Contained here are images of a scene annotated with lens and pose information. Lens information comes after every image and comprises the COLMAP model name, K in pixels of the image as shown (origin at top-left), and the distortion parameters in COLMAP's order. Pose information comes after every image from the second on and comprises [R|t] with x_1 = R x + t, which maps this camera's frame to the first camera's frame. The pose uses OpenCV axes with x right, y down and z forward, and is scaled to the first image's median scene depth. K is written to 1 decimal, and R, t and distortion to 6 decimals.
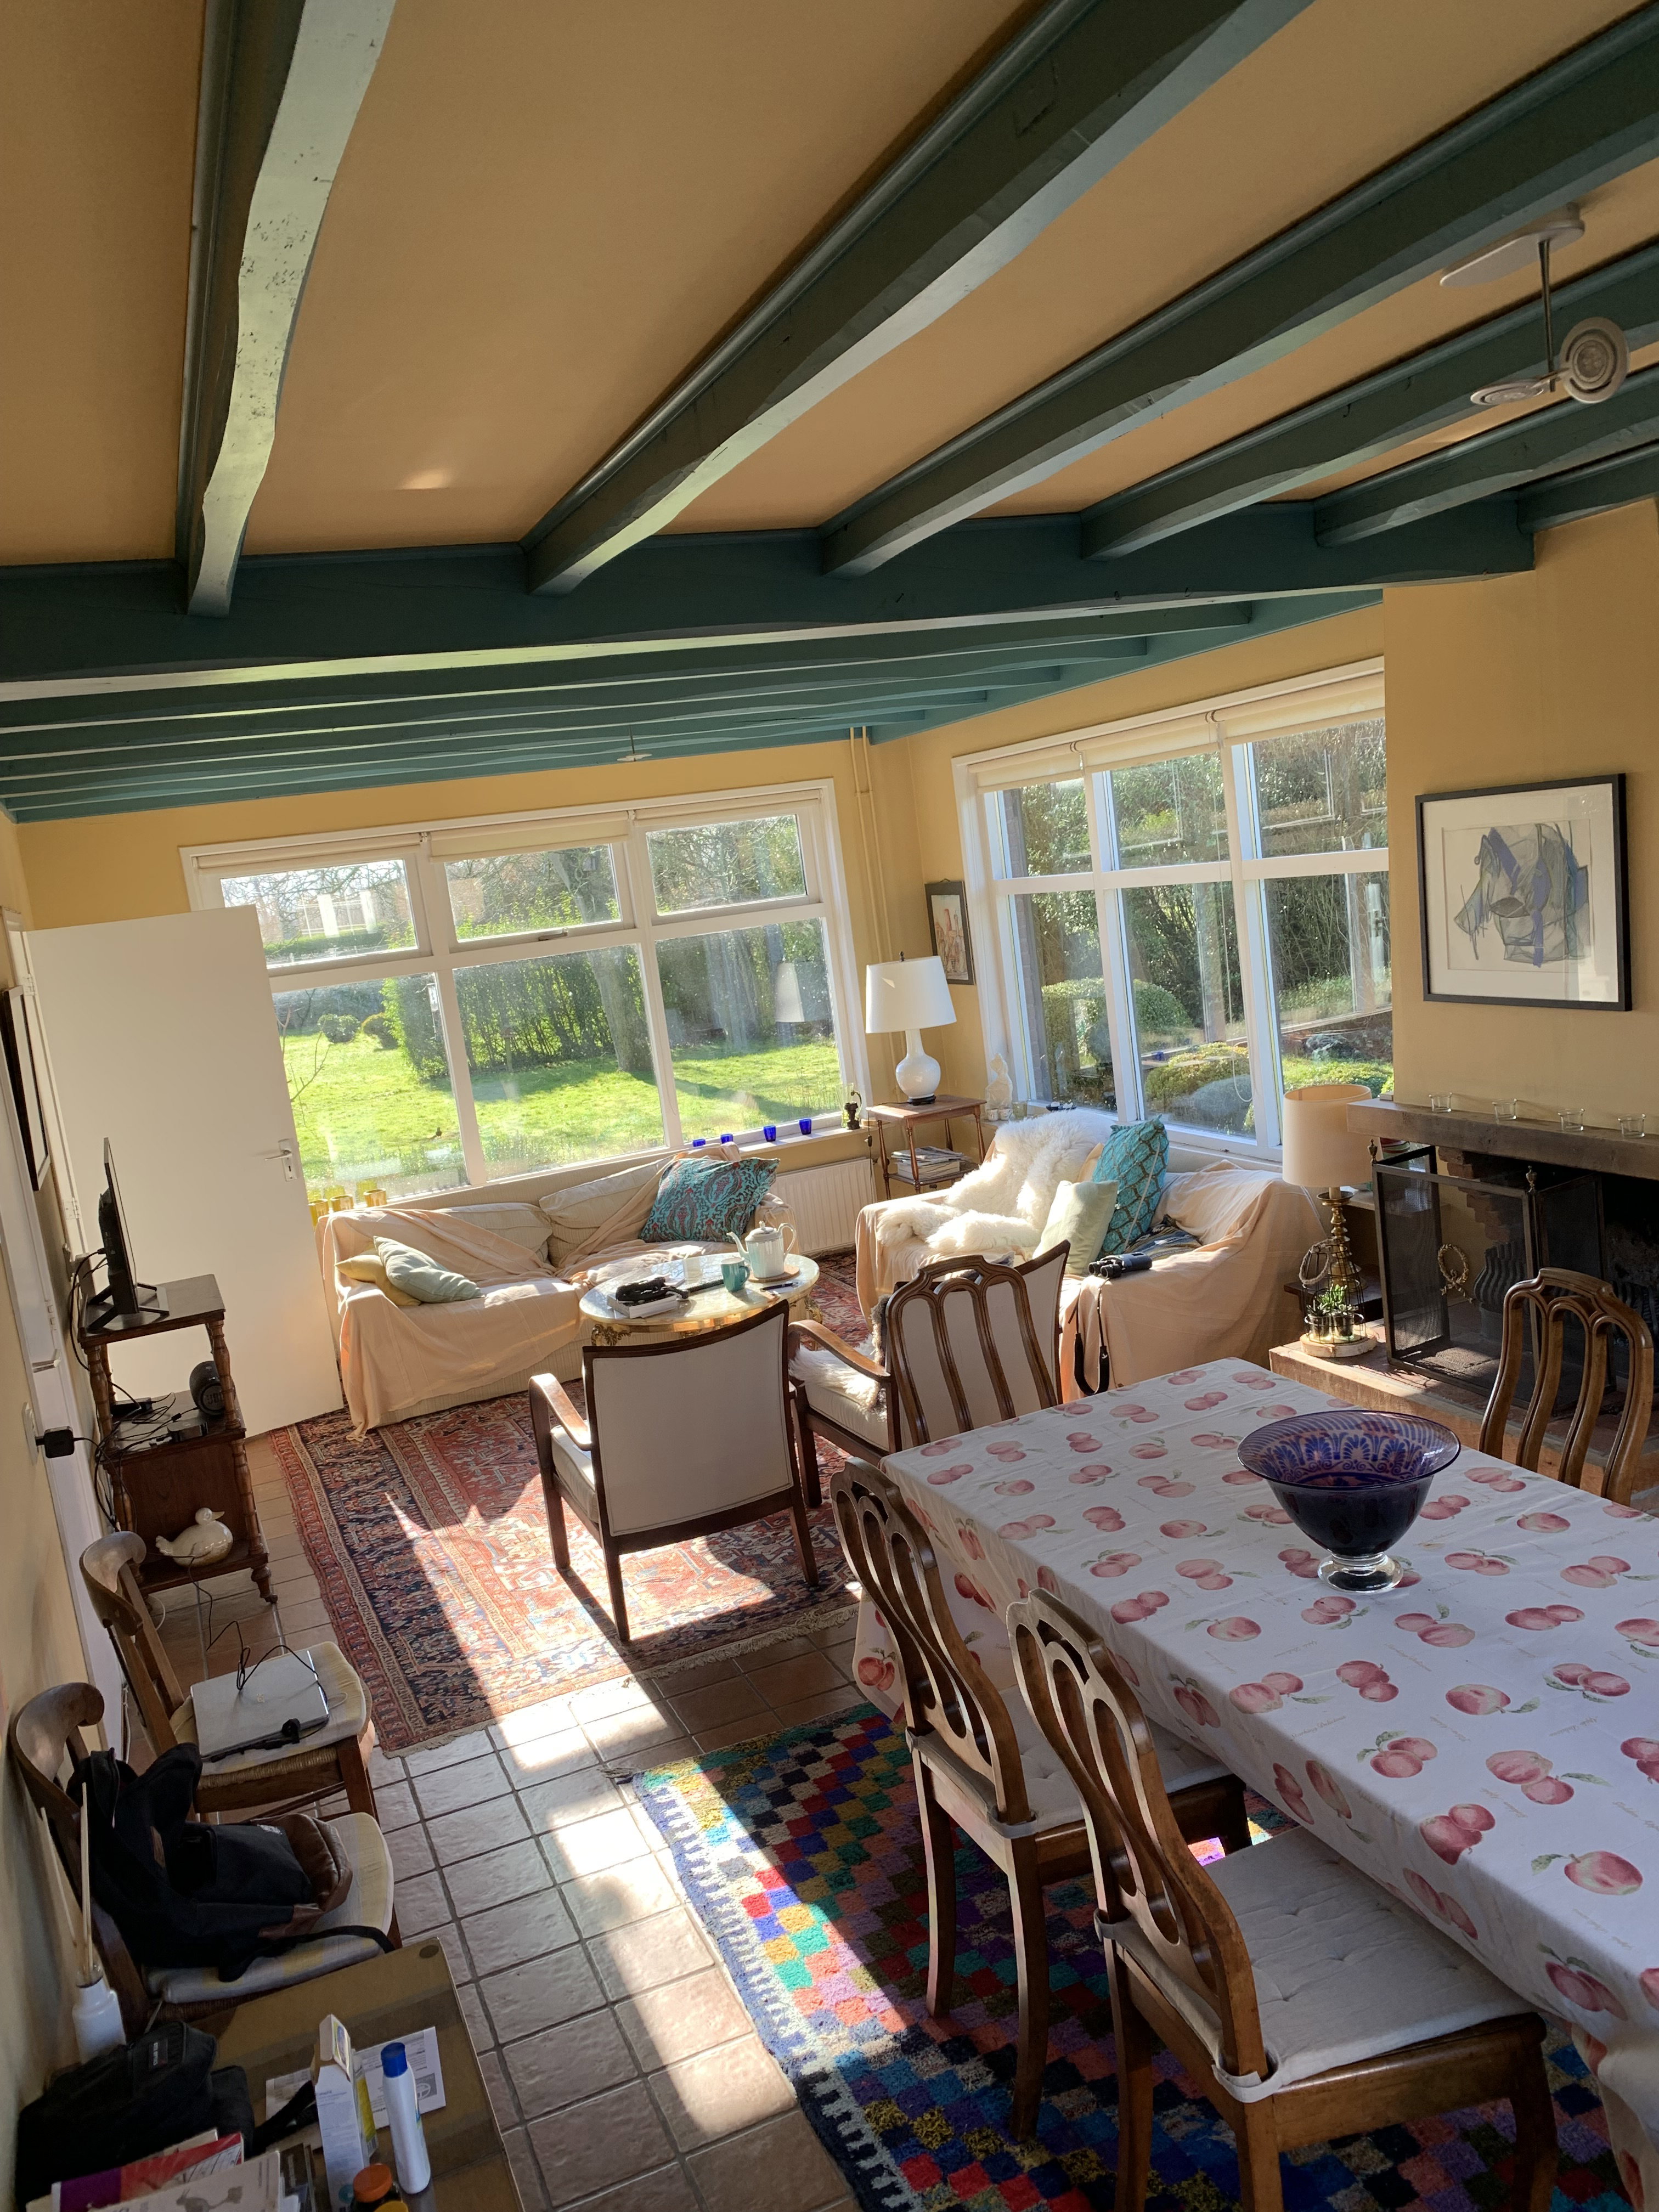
lens RADIAL K [[1700.8, 0, 827.4], [0, 1700.8, 1114.1], [0, 0, 1]] dist [0.015400, -0.017366]
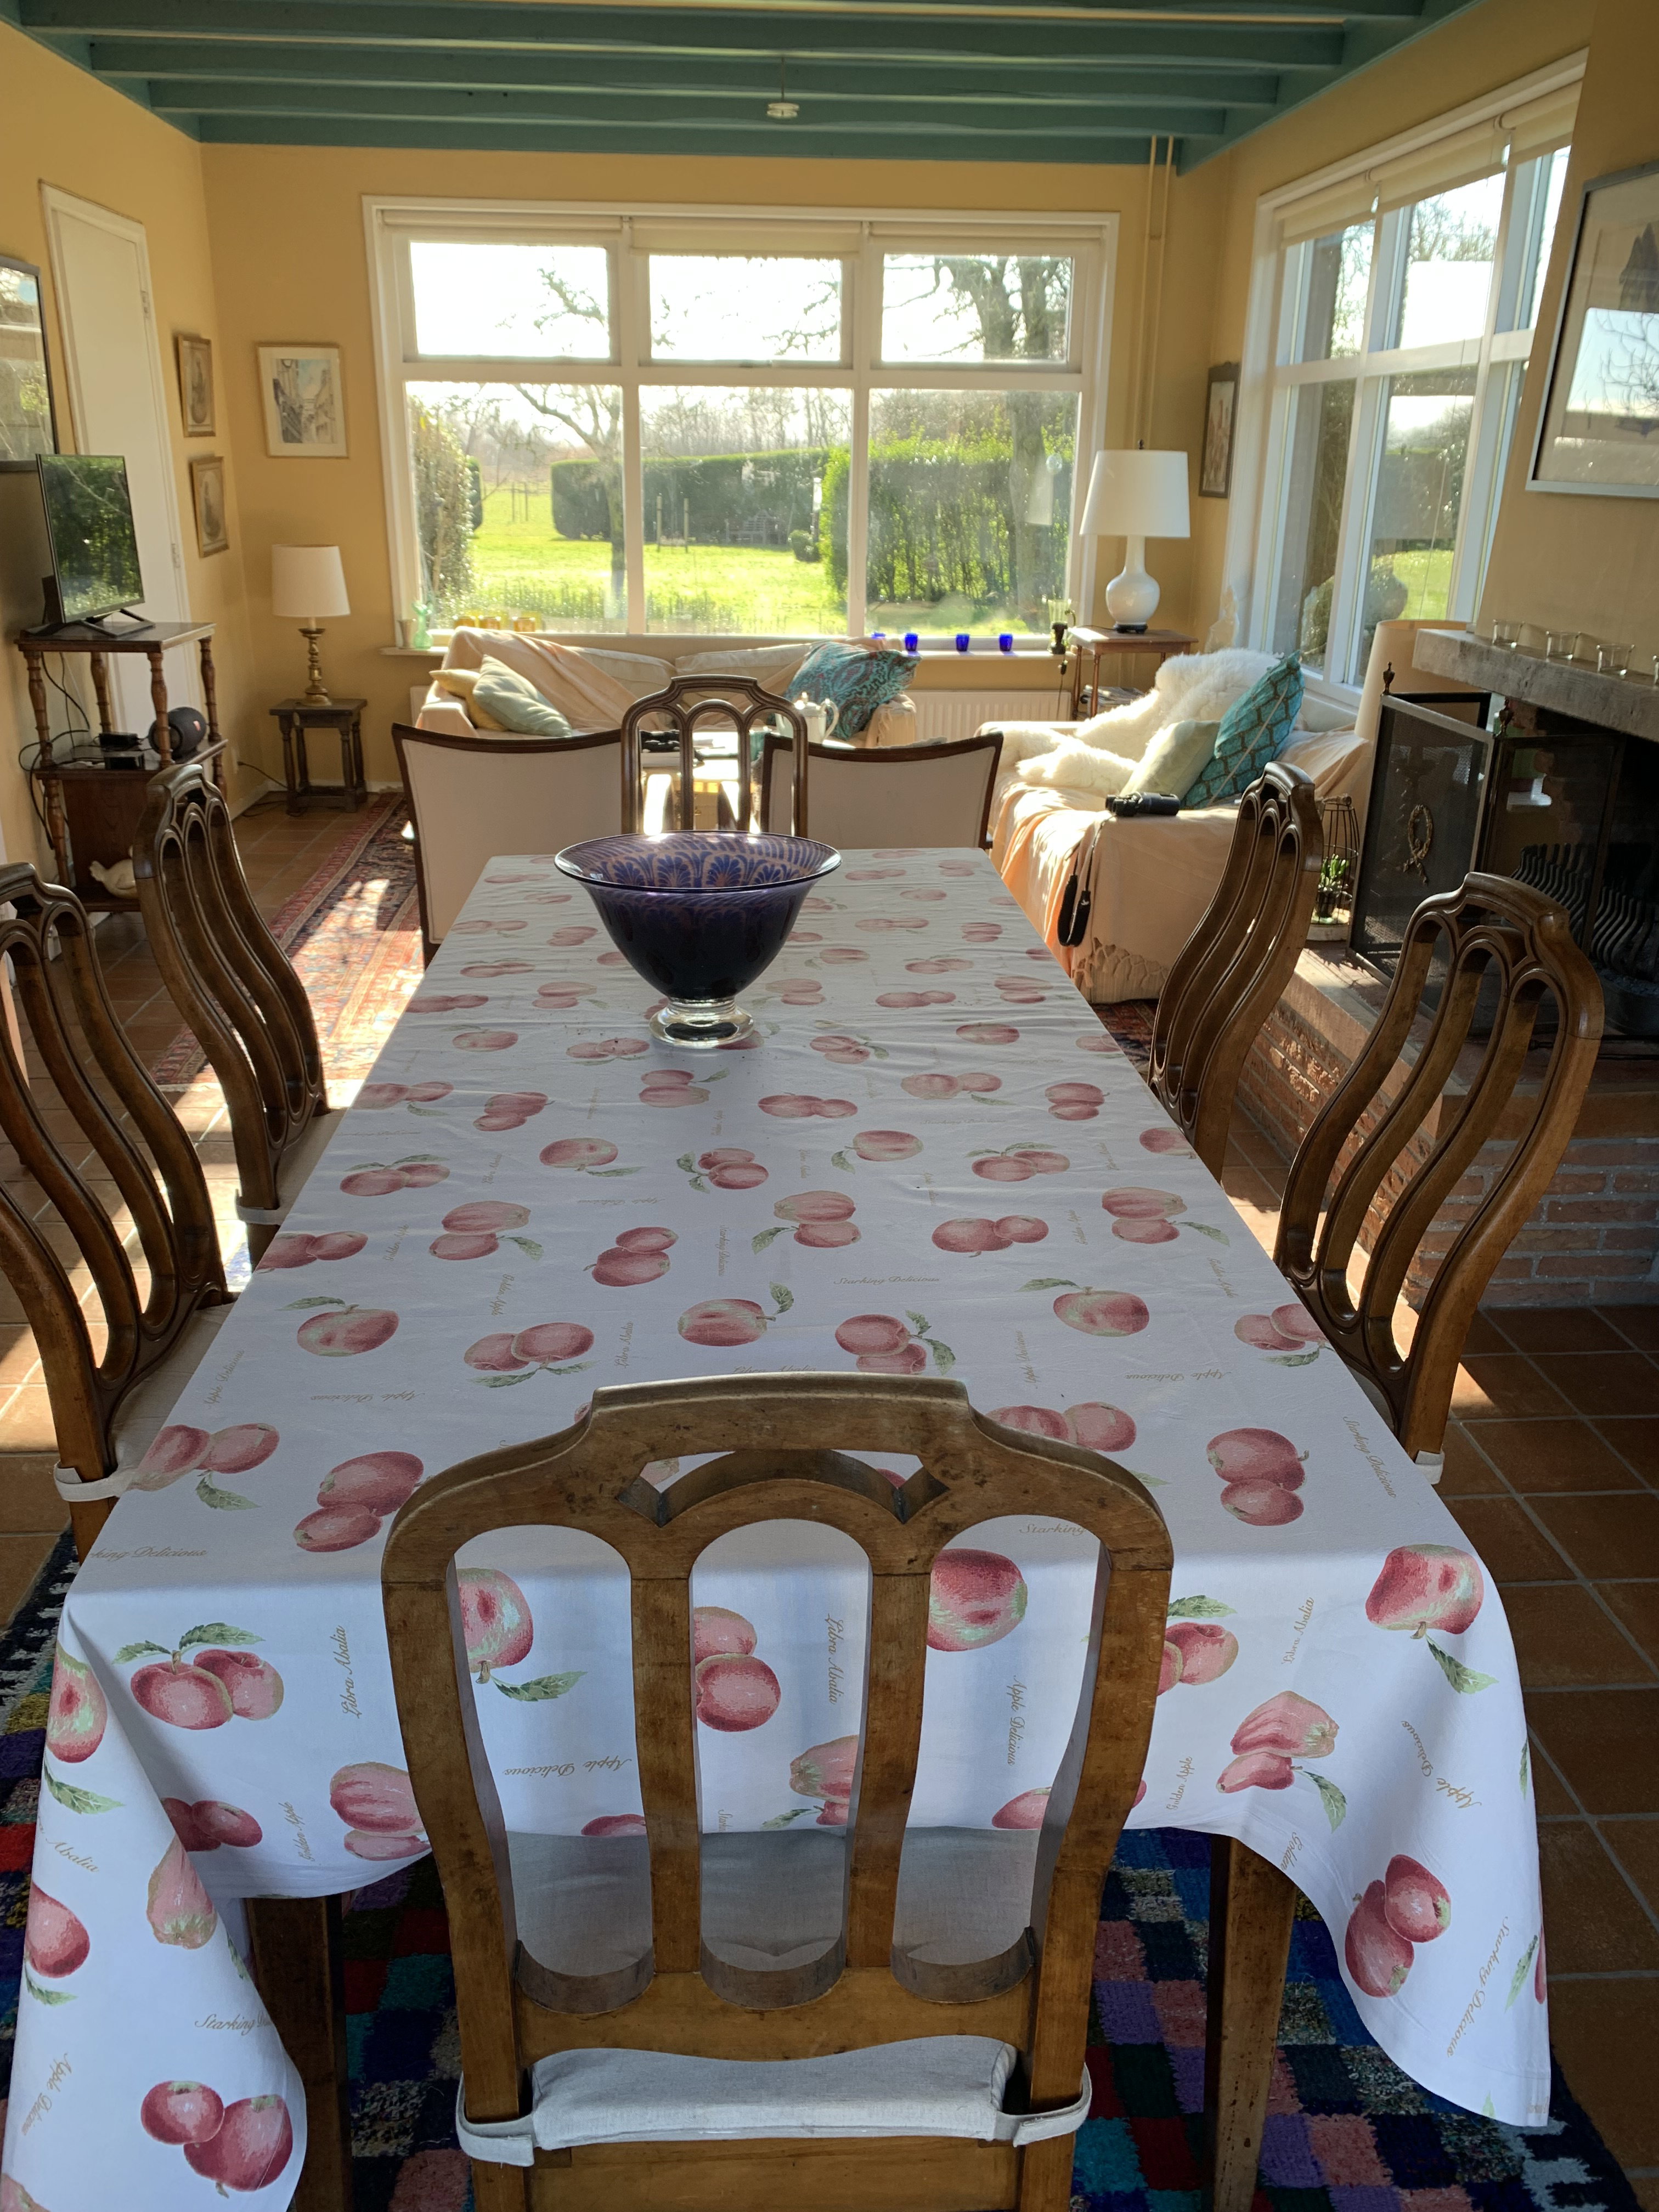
lens RADIAL K [[1700.8, 0, 826.1], [0, 1700.8, 1109.7], [0, 0, 1]] dist [0.015400, -0.017366]
pose [[0.928742, 0.248668, -0.274958, 0.229704], [-0.182455, 0.952228, 0.244892, 0.043737], [0.322720, -0.177274, 0.929745, 0.123158]]
